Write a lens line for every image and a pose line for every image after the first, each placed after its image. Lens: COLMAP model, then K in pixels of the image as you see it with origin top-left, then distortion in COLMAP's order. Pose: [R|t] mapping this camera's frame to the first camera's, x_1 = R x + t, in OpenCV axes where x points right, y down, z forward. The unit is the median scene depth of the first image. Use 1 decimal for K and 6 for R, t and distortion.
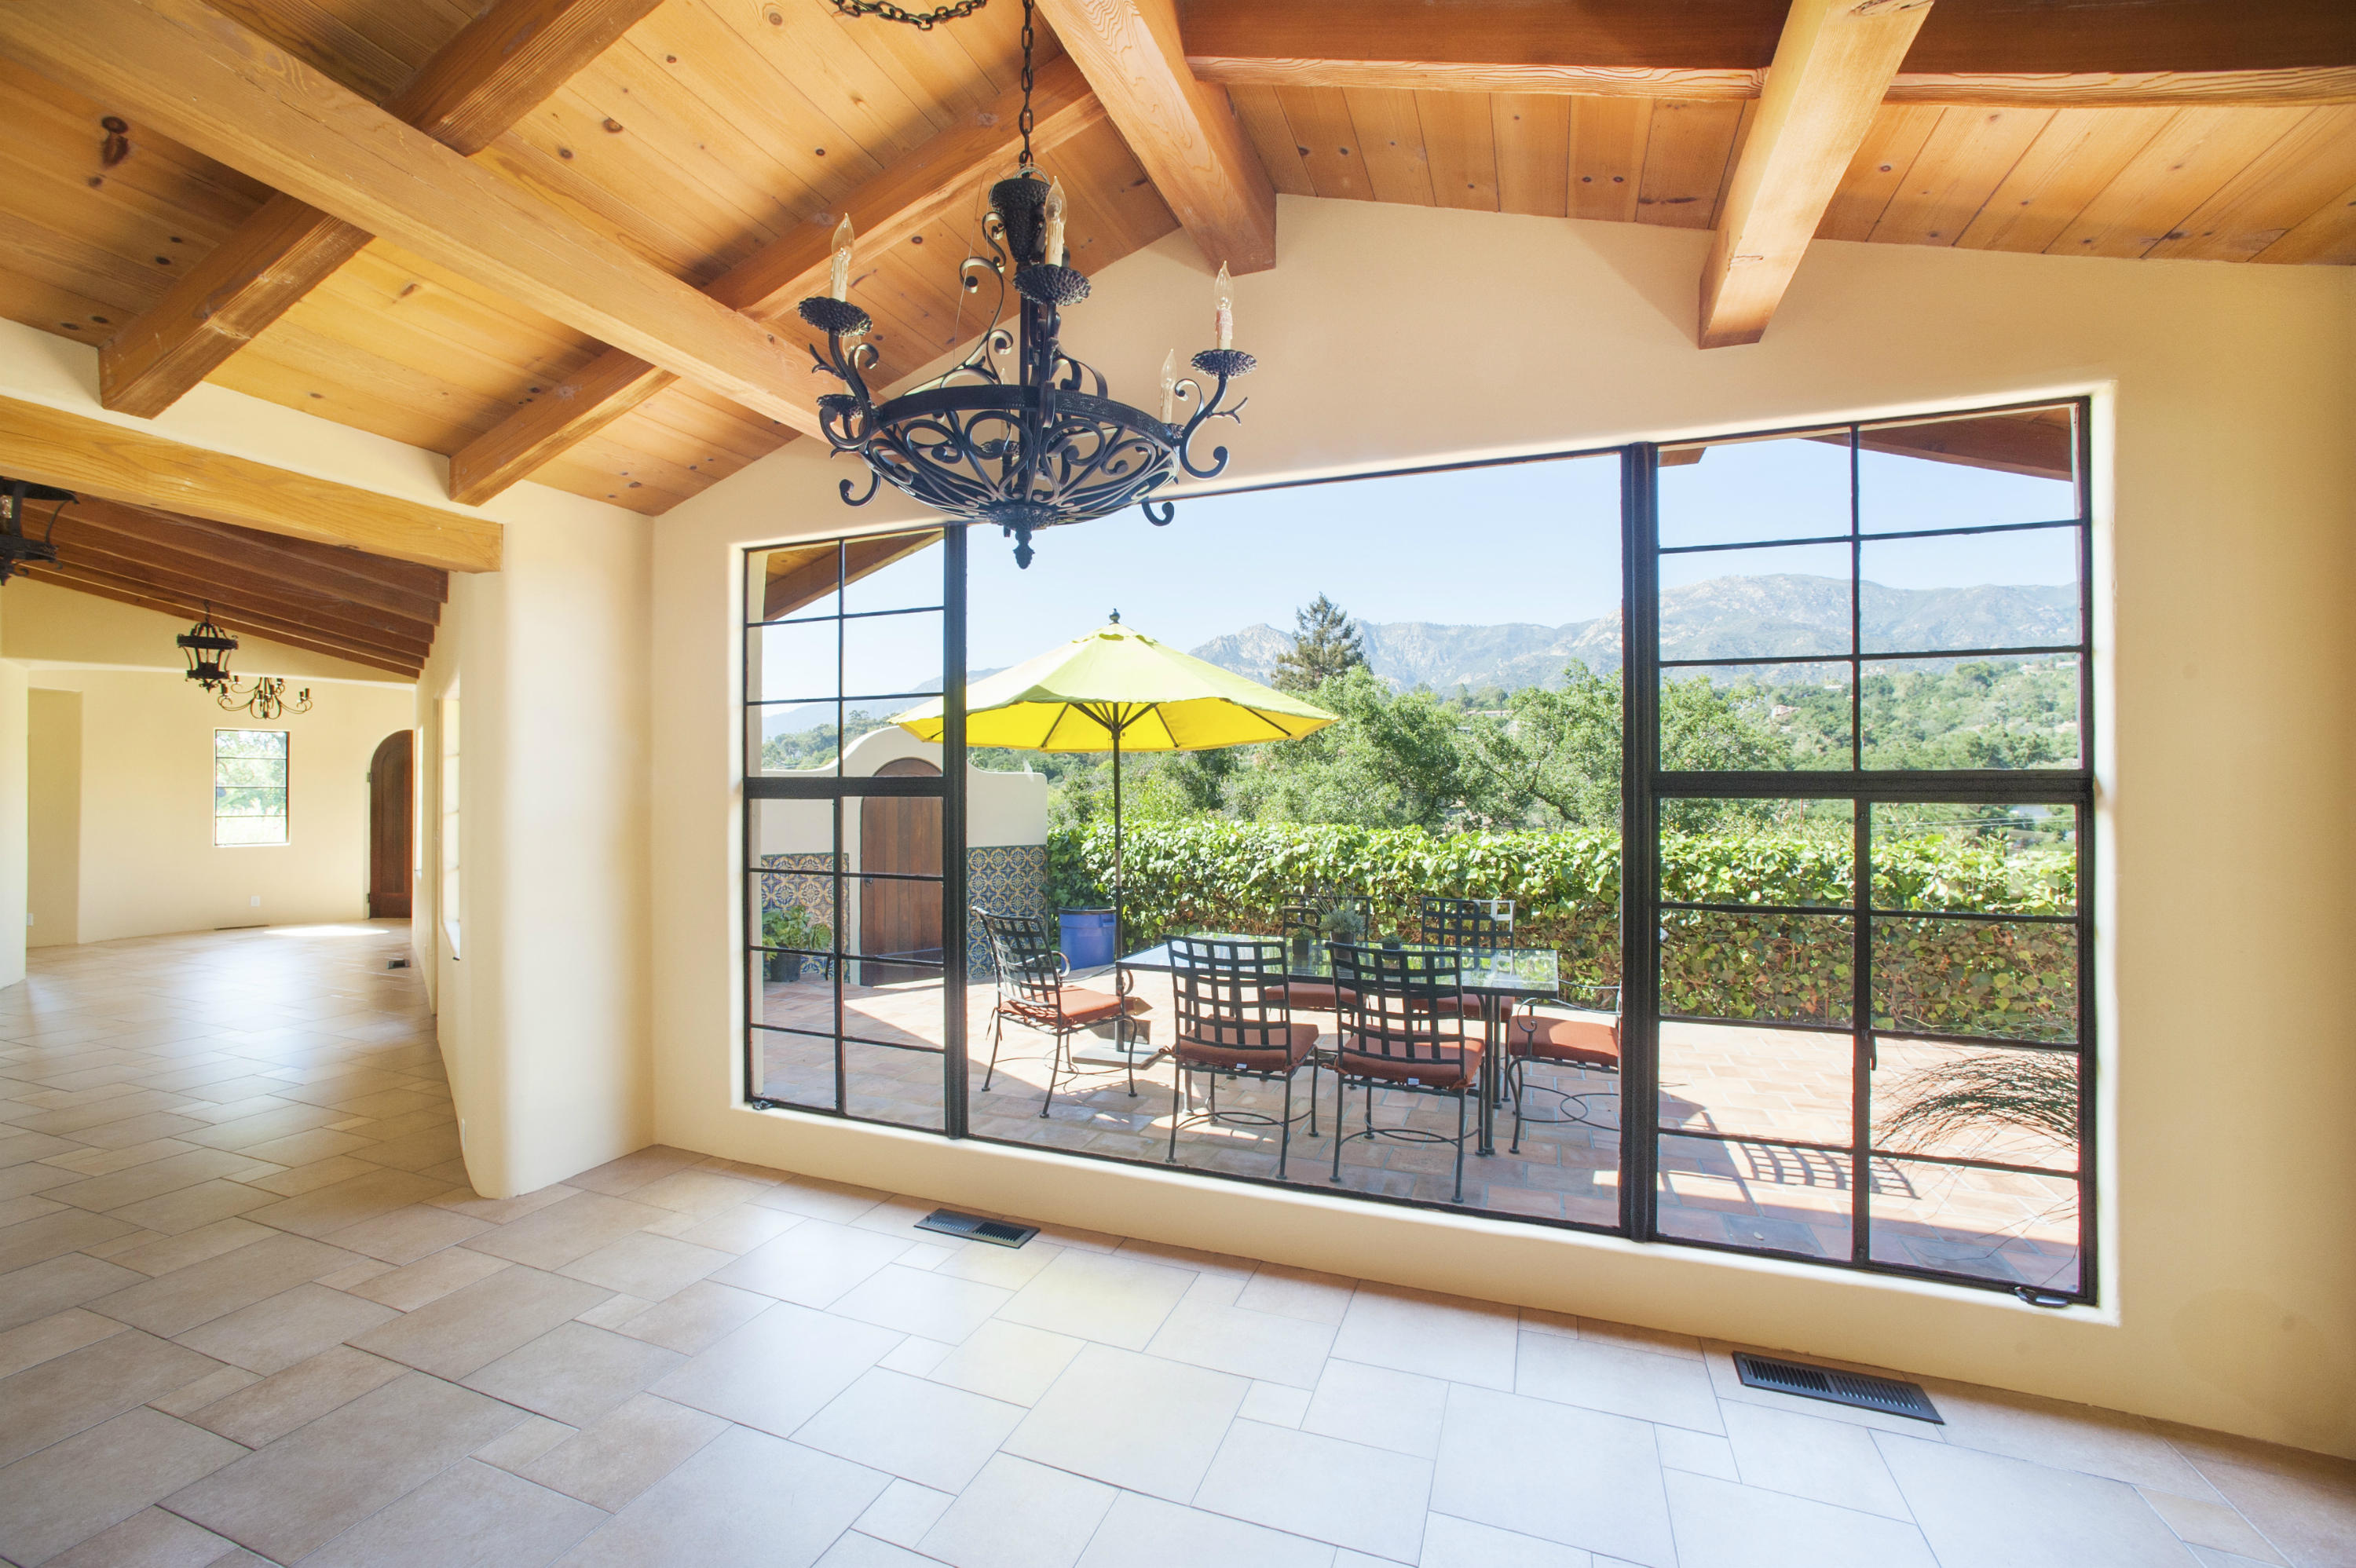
lens RADIAL K [[960.4, 0, 1178.0], [0, 960.4, 784.0], [0, 0, 1]] dist [-0.001072, -0.000084]
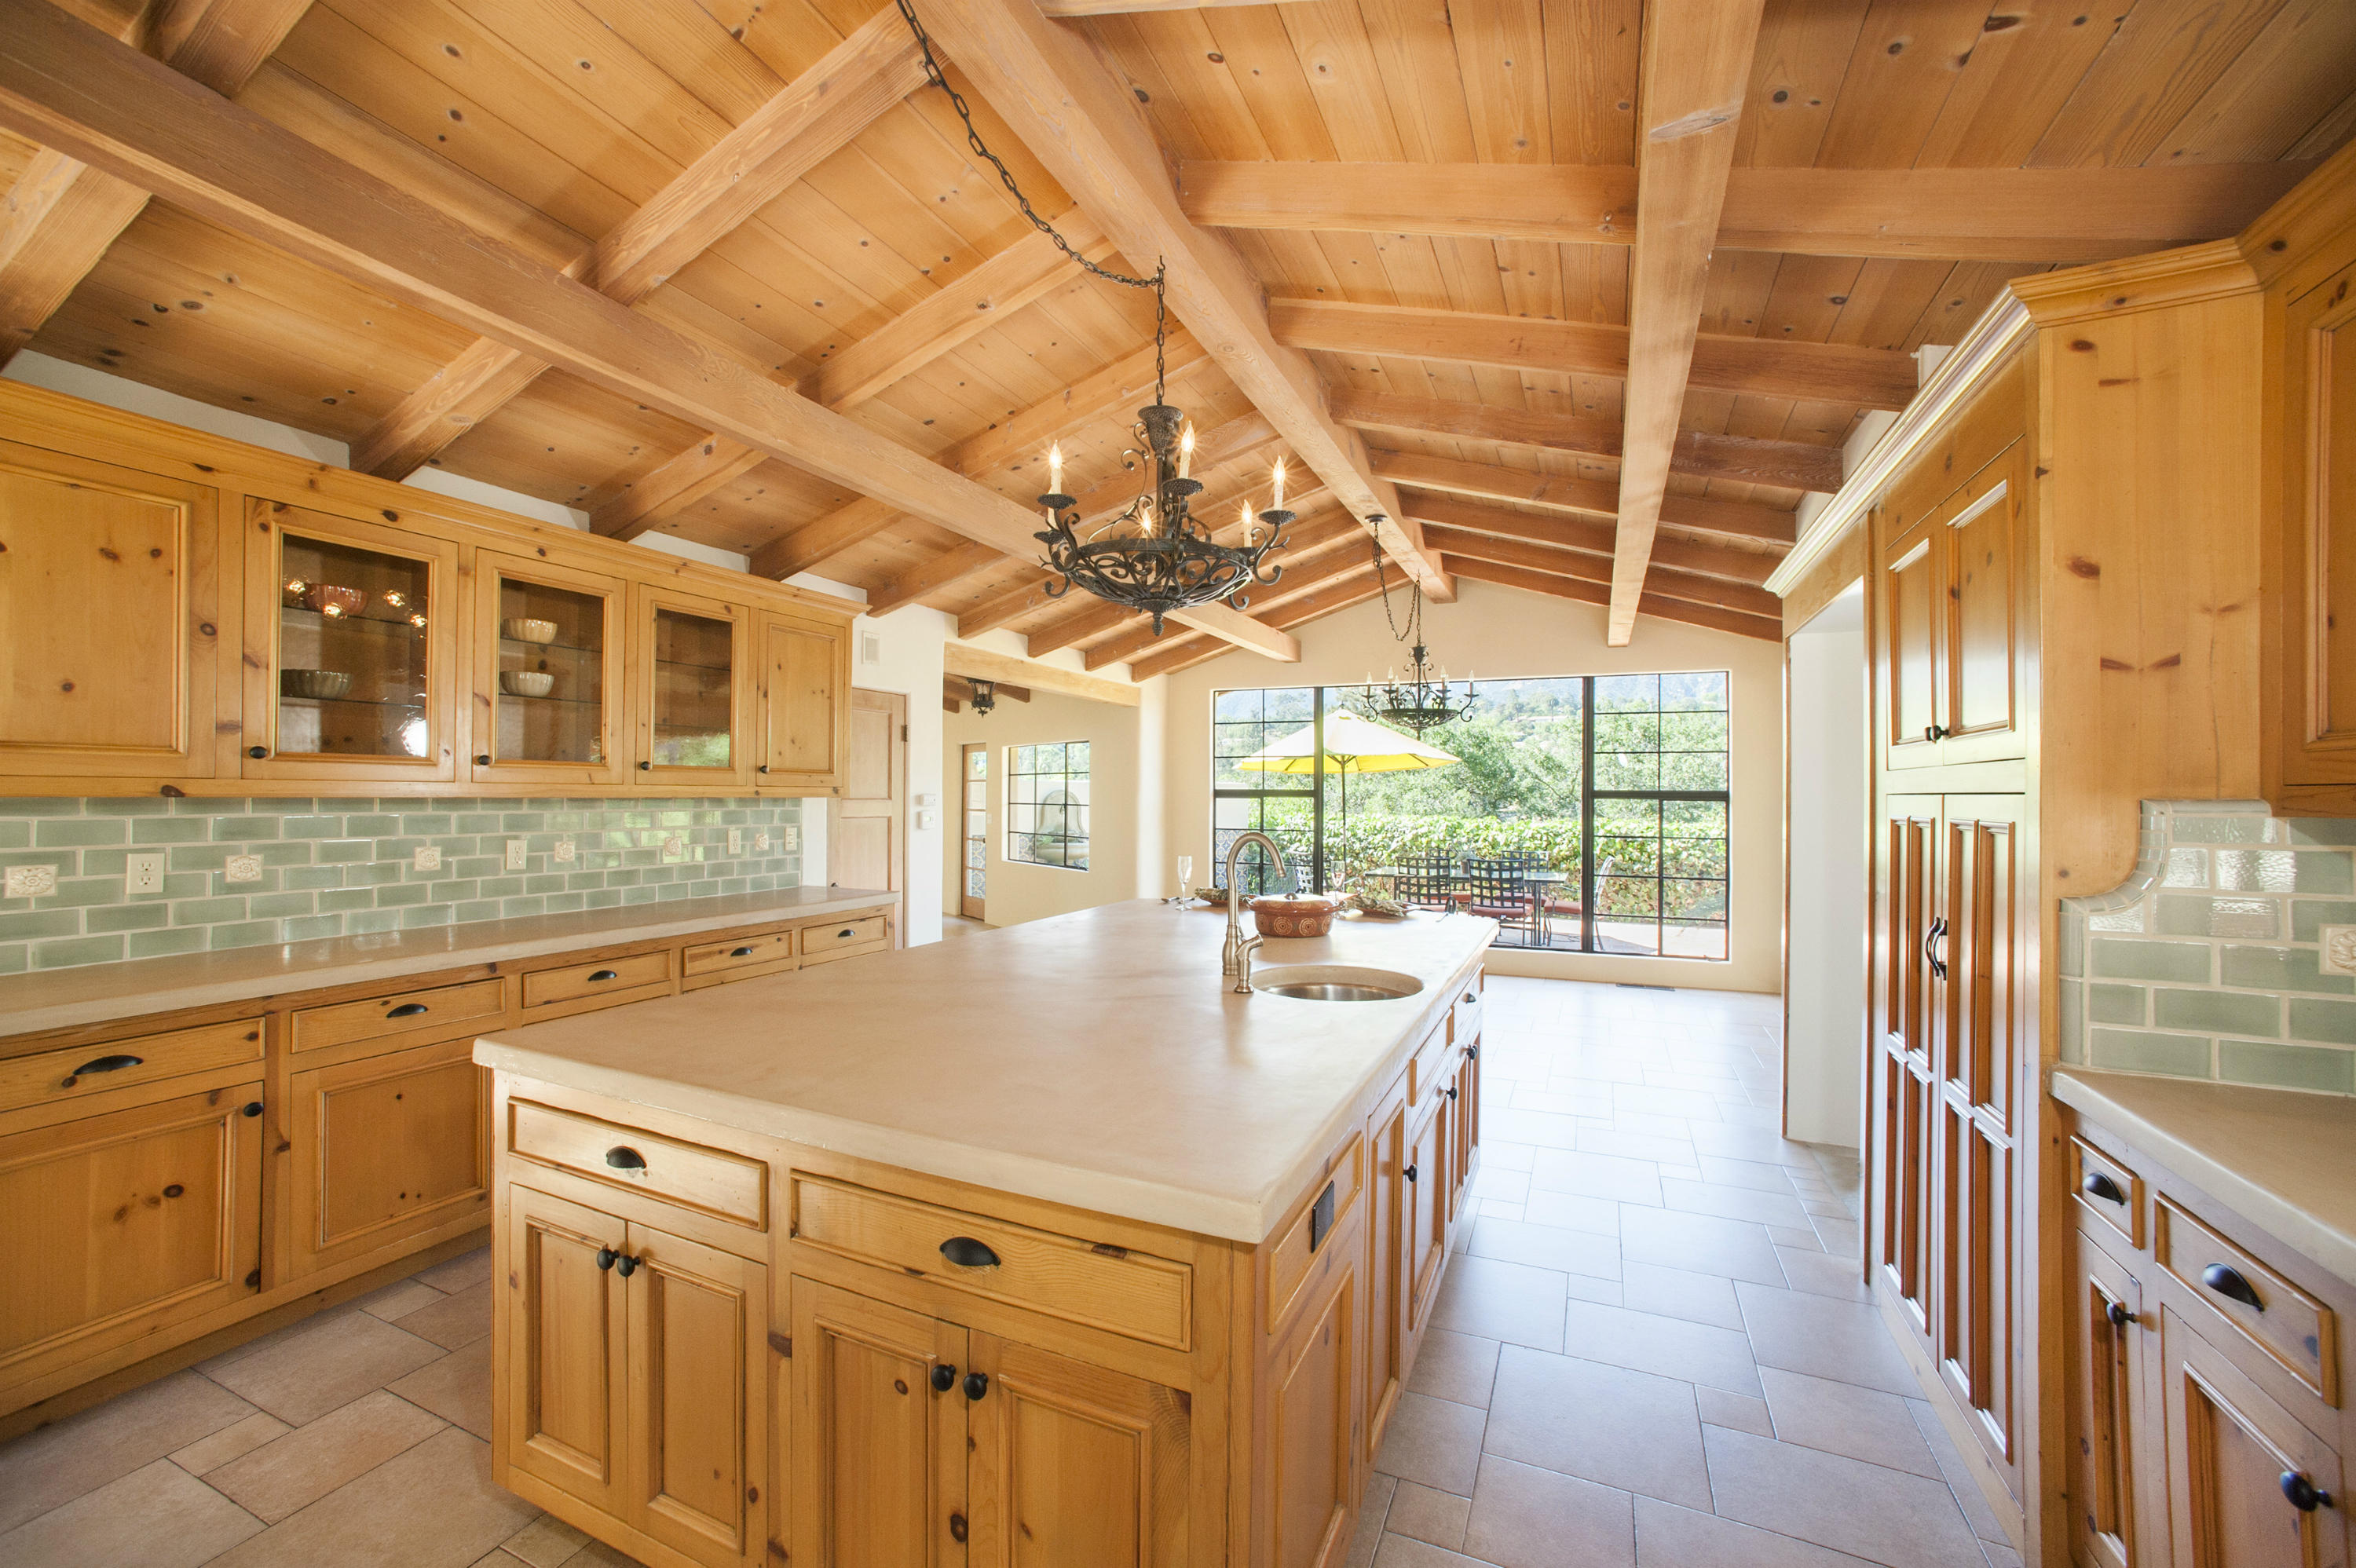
lens RADIAL K [[960.4, 0, 1178.0], [0, 960.4, 784.0], [0, 0, 1]] dist [-0.001072, -0.000084]
pose [[0.998868, 0.002918, -0.047487, -0.208426], [-0.003070, 0.999990, -0.003118, -0.006371], [0.047477, 0.003260, 0.998867, -0.661276]]
